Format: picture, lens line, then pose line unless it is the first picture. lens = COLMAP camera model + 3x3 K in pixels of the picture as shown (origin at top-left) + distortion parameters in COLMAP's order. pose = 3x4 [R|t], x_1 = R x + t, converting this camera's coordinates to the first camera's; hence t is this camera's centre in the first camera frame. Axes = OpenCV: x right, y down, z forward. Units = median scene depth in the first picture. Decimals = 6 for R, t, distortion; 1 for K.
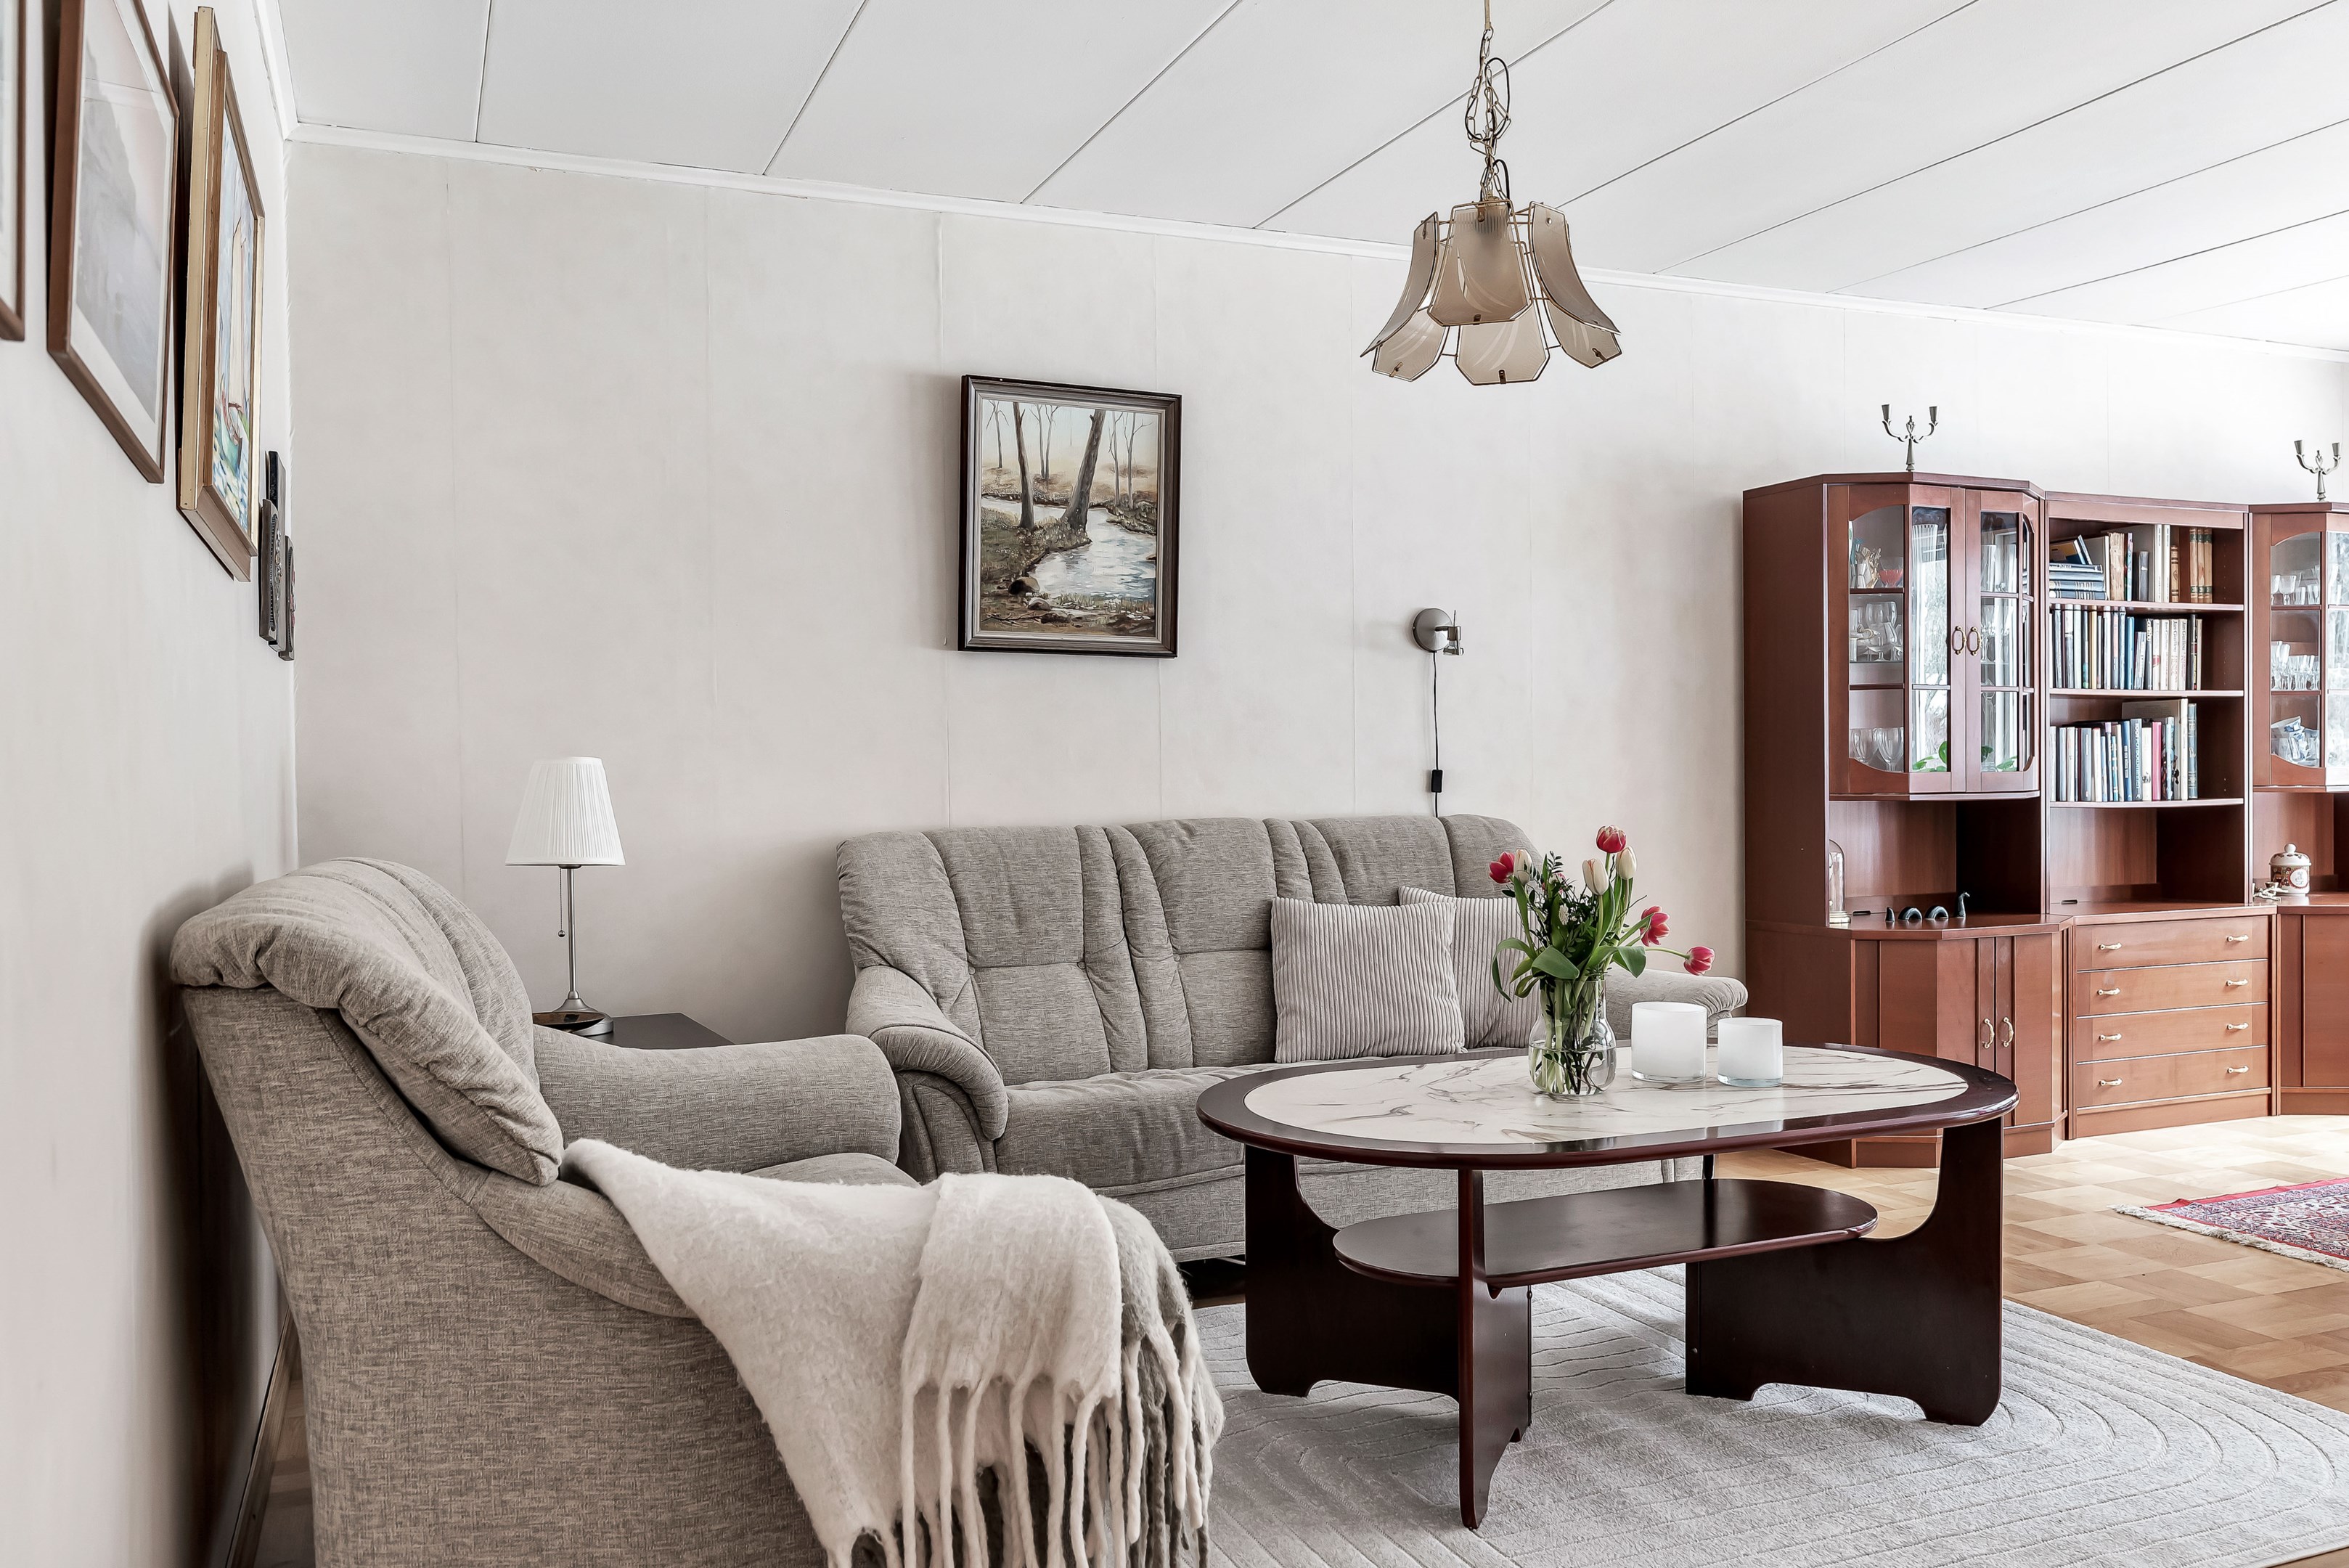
lens RADIAL K [[1850.2, 0, 1170.1], [0, 1850.2, 784.2], [0, 0, 1]] dist [0.040416, 0.009052]
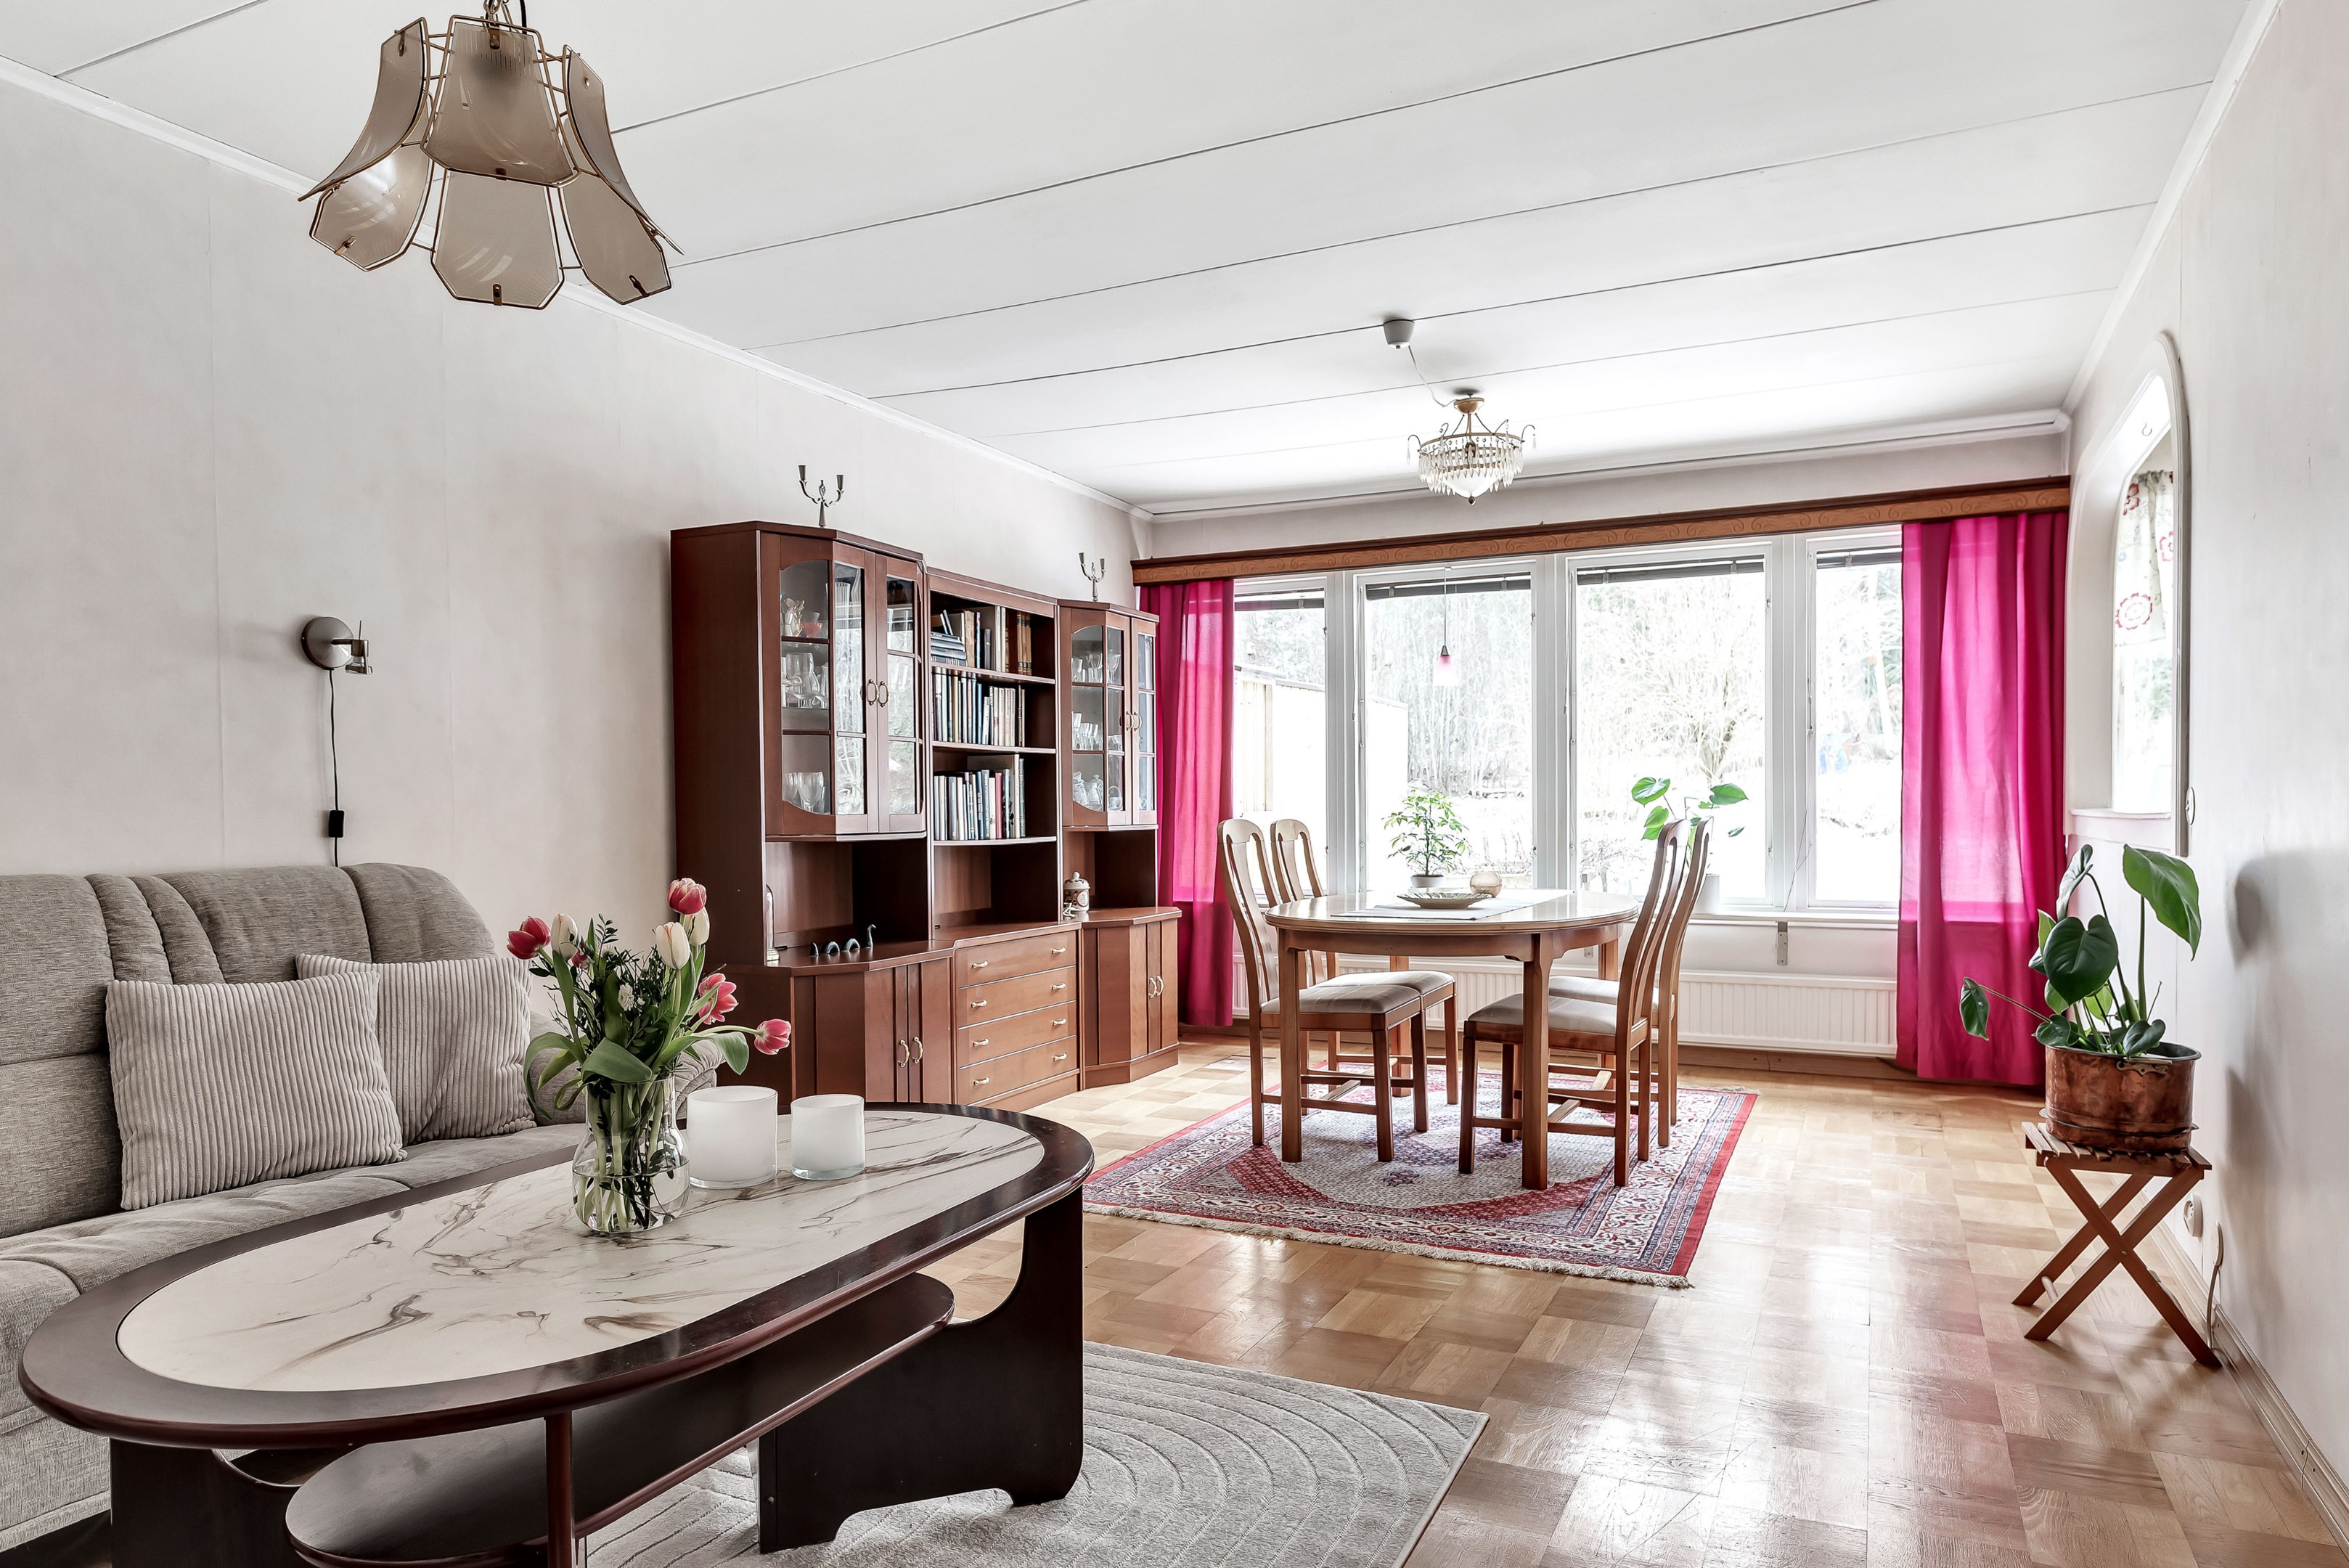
lens RADIAL K [[1498.6, 0, 1196.5], [0, 1498.6, 848.7], [0, 0, 1]] dist [-0.006839, 0.006213]
pose [[0.752299, -0.013529, 0.658683, -0.010061], [0.003949, 0.999864, 0.016026, 0.000210], [-0.658810, -0.009456, 0.752250, 0.254329]]
